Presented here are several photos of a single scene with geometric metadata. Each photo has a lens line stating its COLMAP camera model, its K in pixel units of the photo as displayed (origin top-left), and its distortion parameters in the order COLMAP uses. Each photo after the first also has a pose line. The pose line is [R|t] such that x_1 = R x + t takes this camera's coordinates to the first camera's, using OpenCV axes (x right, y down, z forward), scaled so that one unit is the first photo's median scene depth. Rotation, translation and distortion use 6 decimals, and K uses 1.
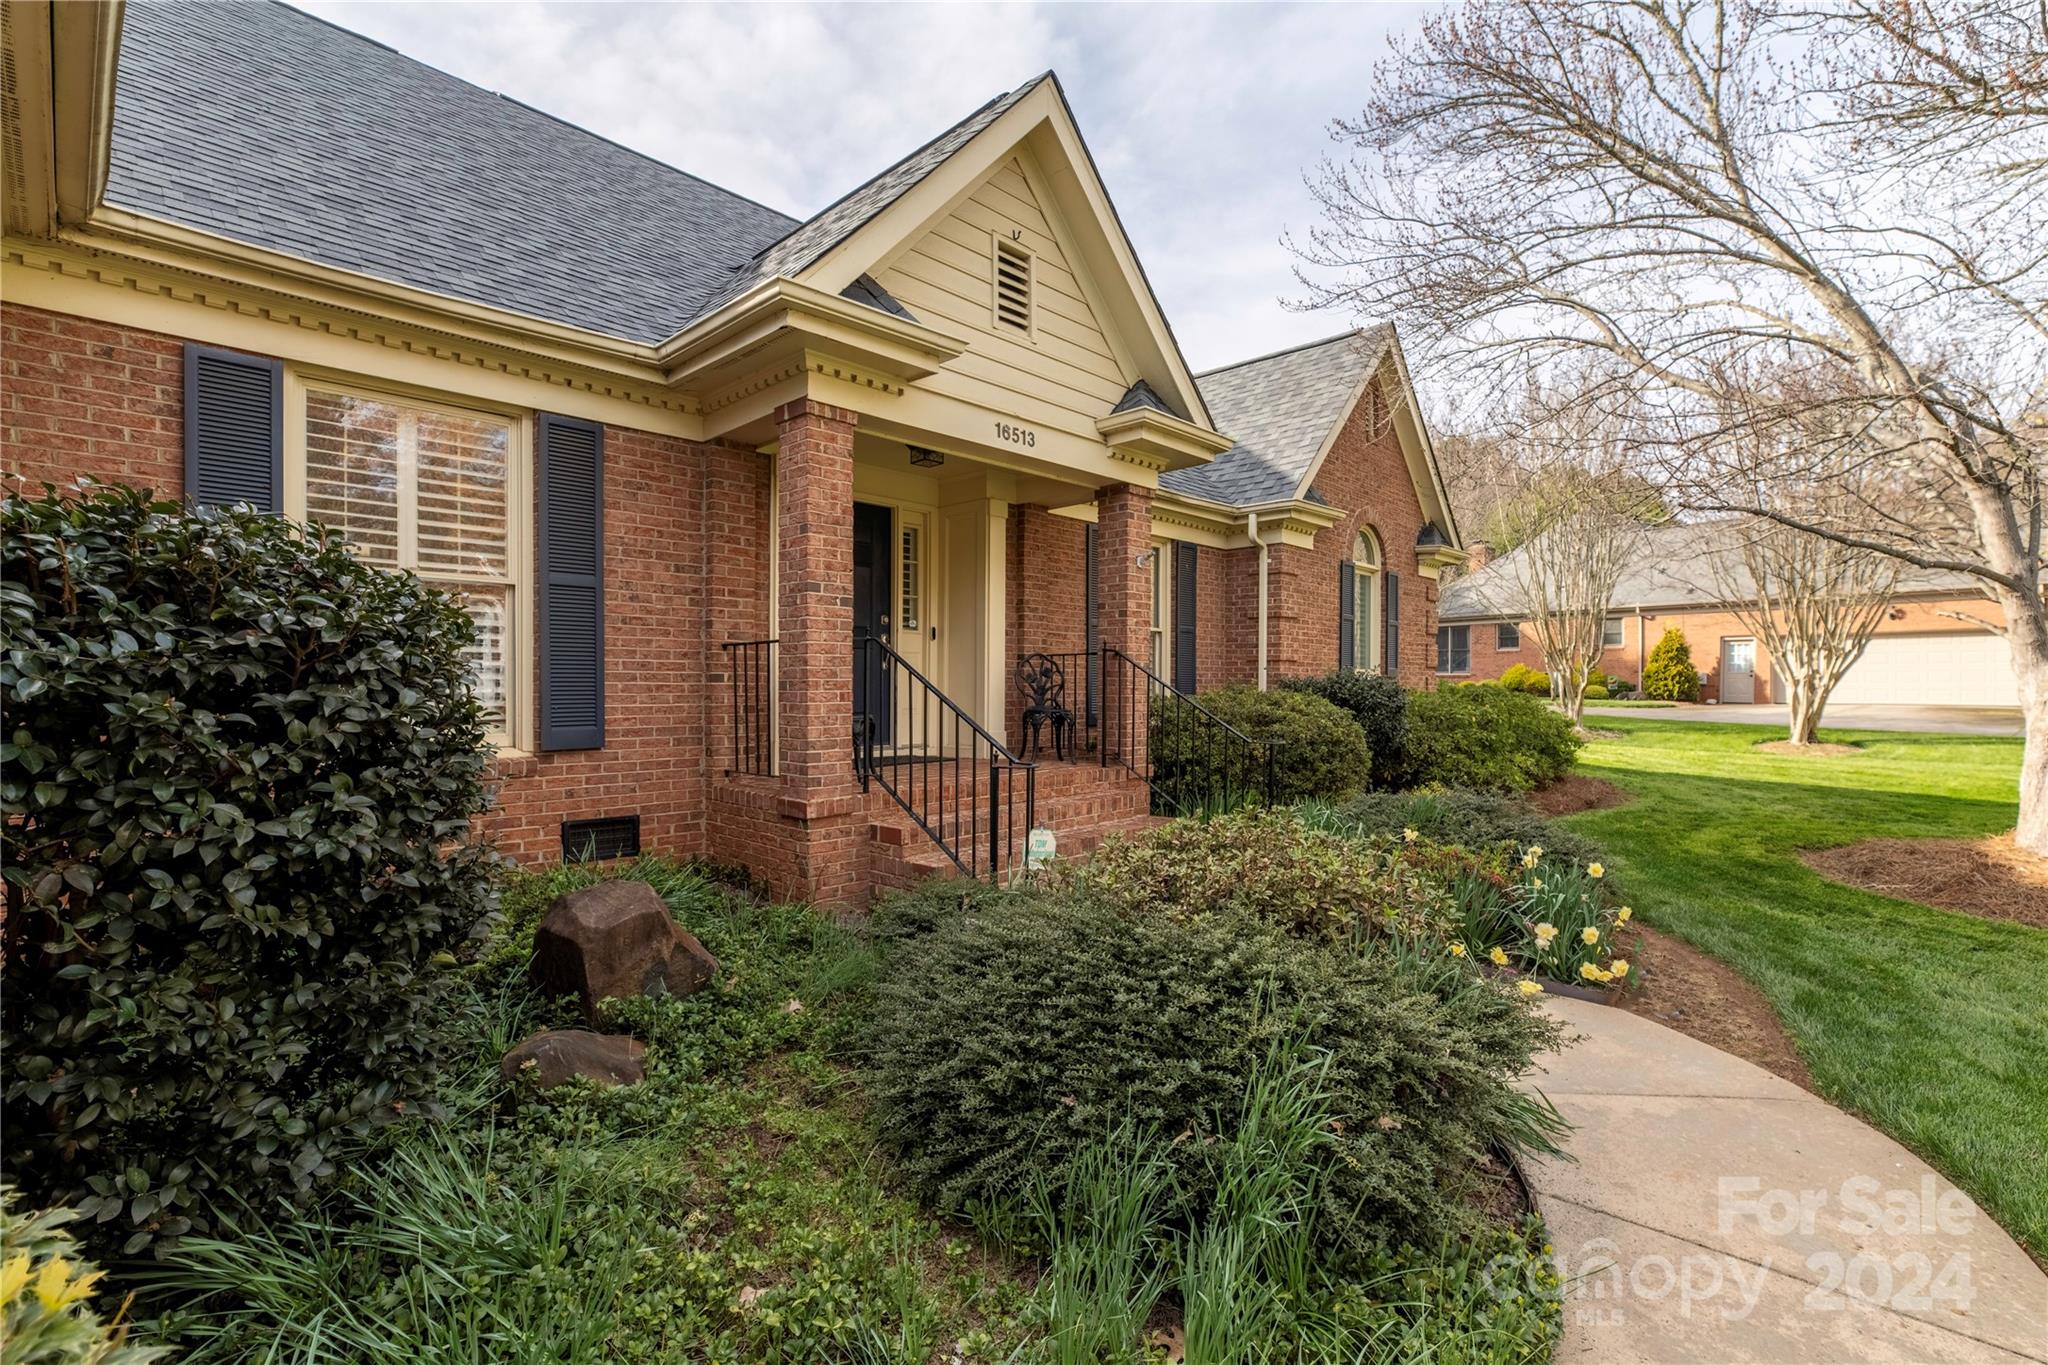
lens RADIAL K [[928.8, 0, 1024.0], [0, 928.8, 682.5], [0, 0, 1]] dist [-0.001746, -0.000204]
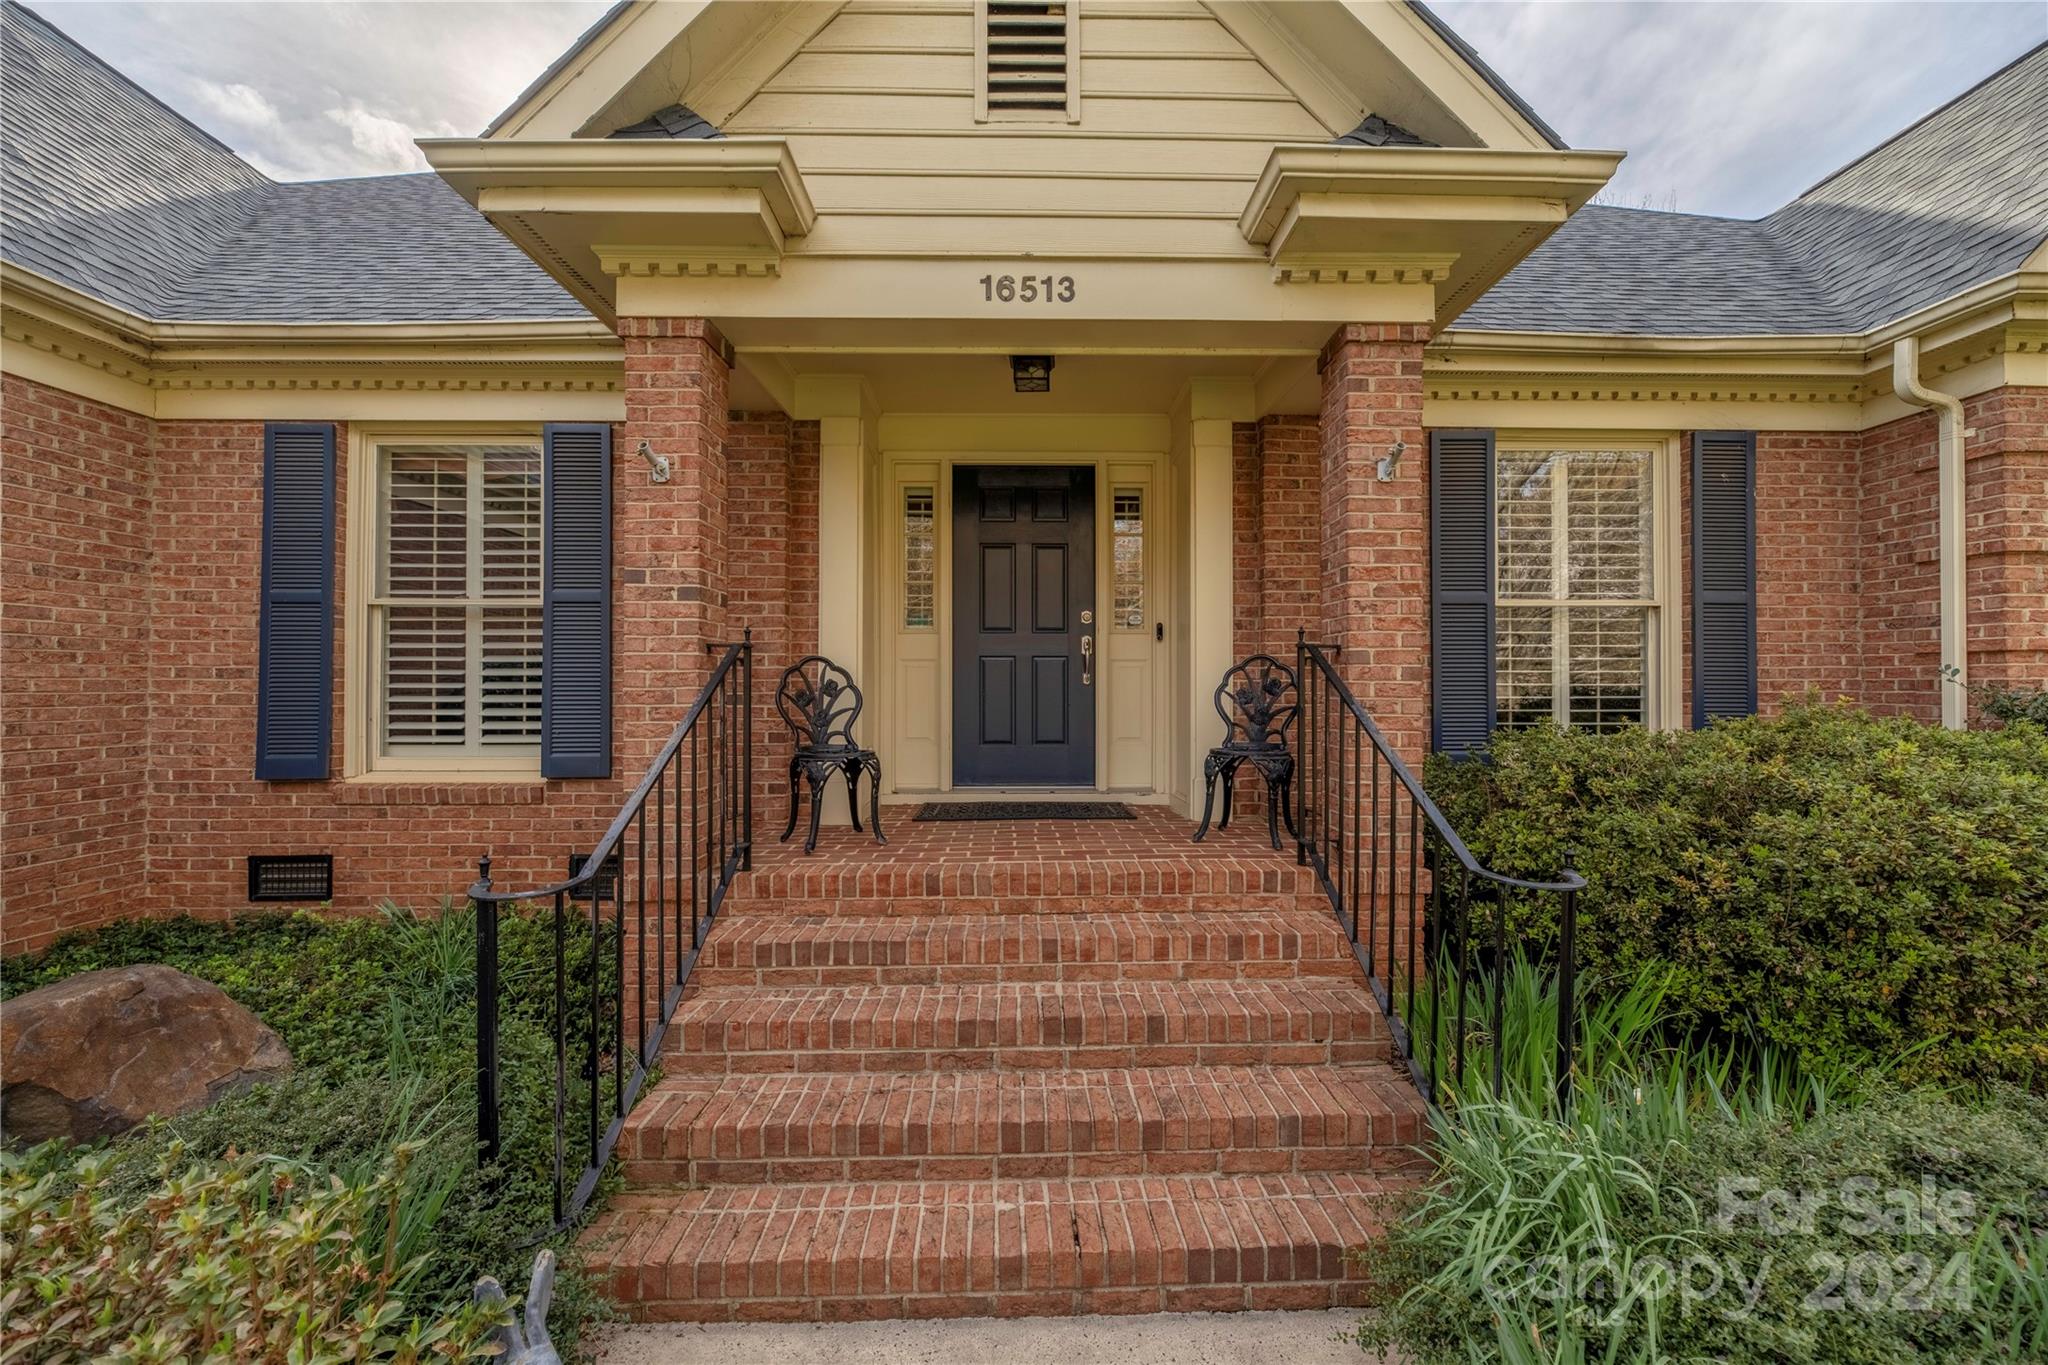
lens RADIAL K [[828.7, 0, 1024.0], [0, 828.7, 682.5], [0, 0, 1]] dist [0.000460, -0.004301]
pose [[0.705394, -0.010056, -0.708744, 0.312298], [0.004459, 0.999943, -0.009751, -0.009643], [0.708802, 0.003718, 0.705398, 0.544904]]
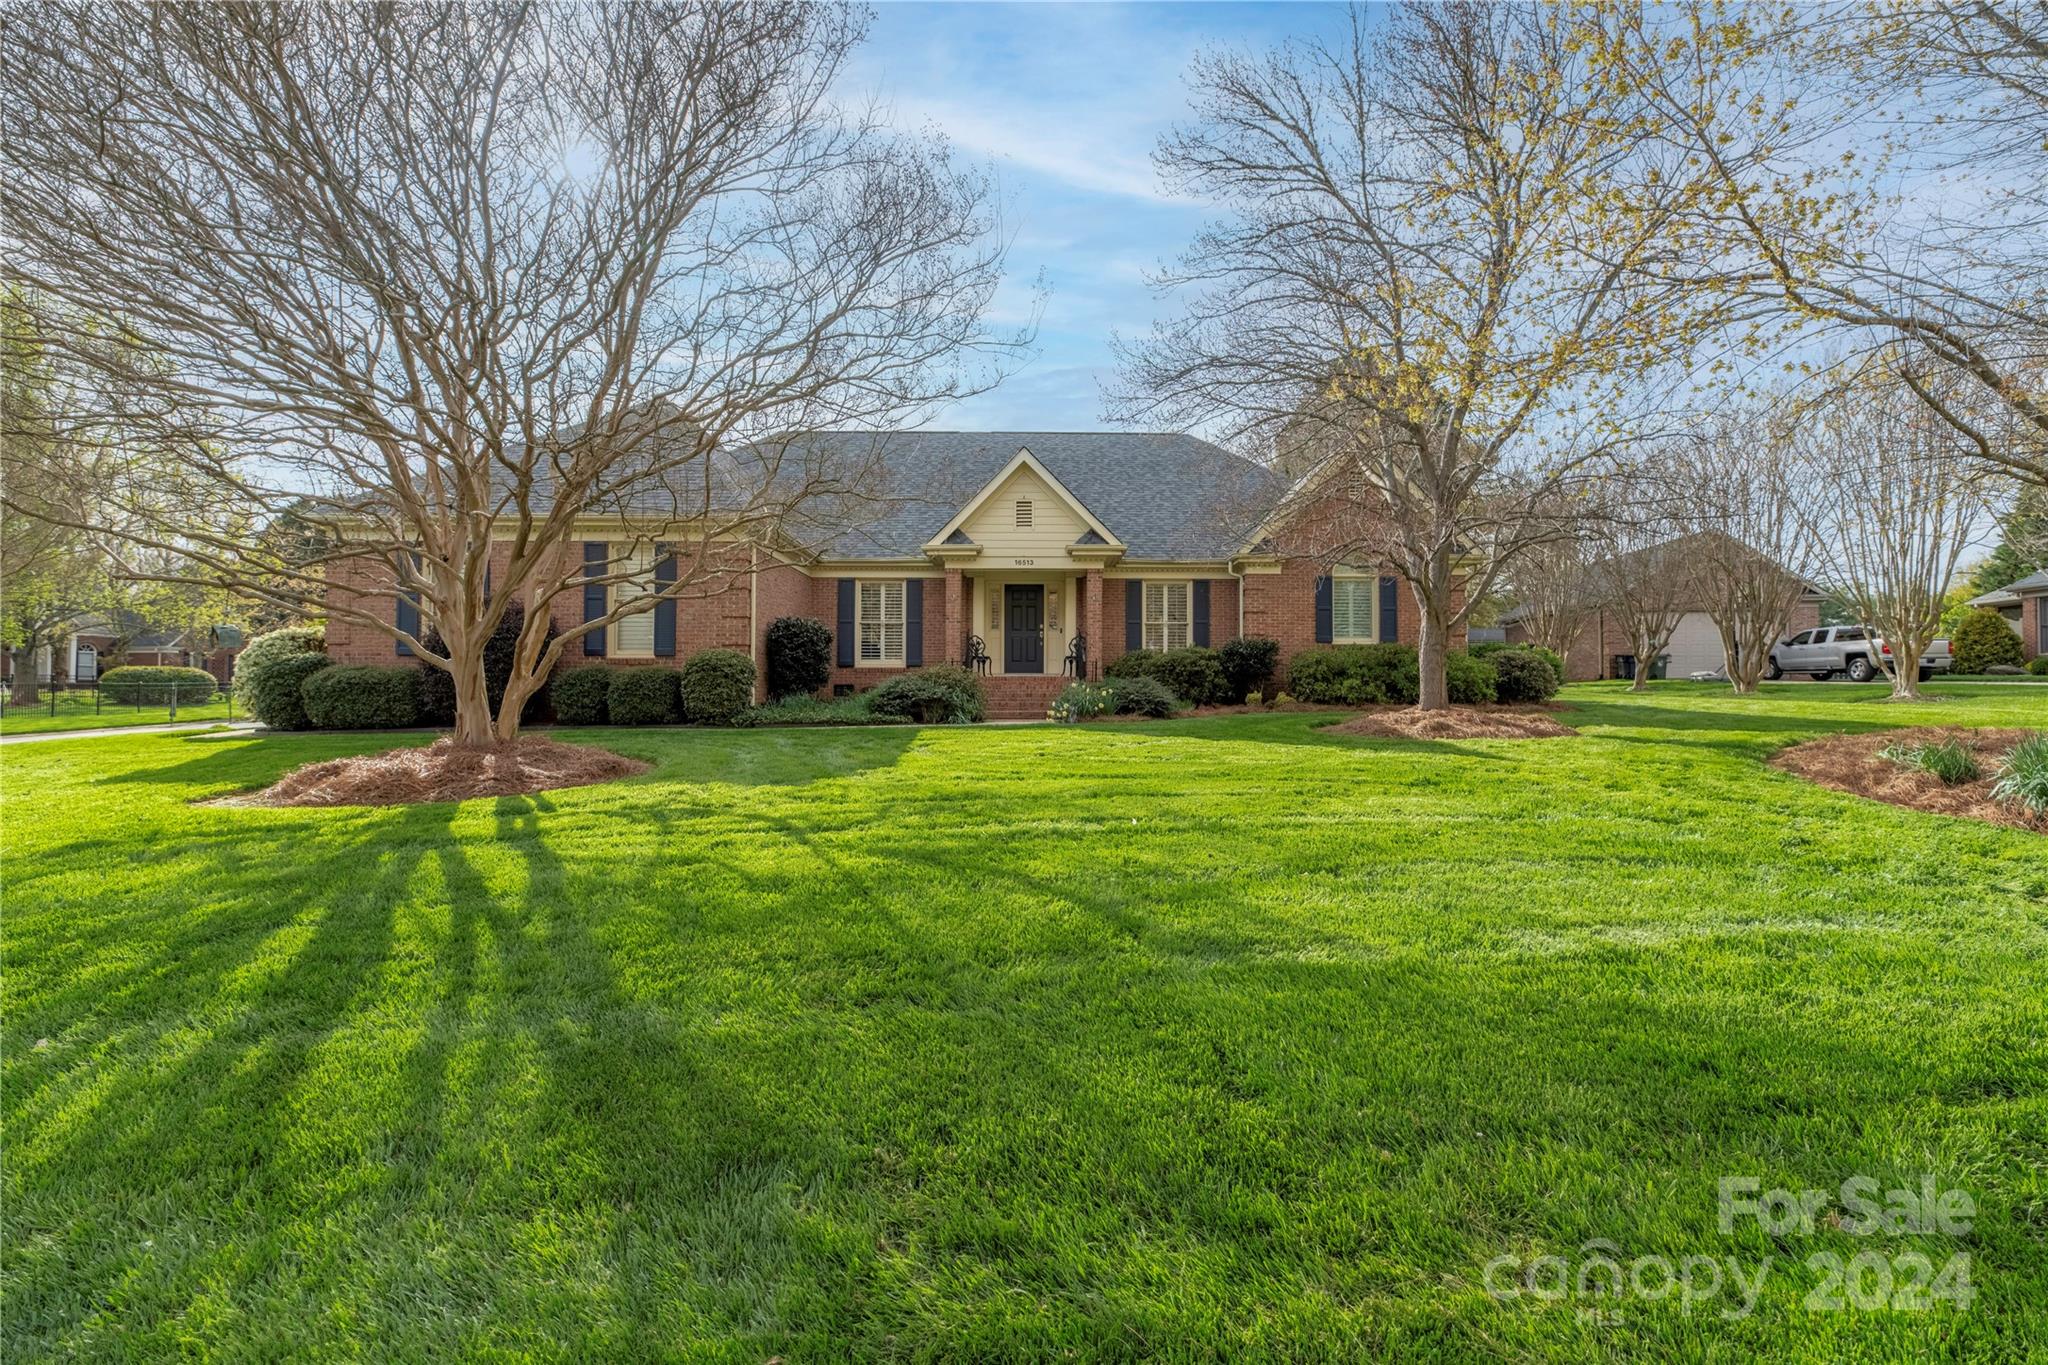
lens RADIAL K [[828.7, 0, 1024.0], [0, 828.7, 682.5], [0, 0, 1]] dist [0.000460, -0.004301]
pose [[0.700454, -0.009804, -0.713630, 1.670140], [0.001955, 0.999928, -0.011818, 0.135219], [0.713694, 0.006883, 0.700423, -0.779981]]
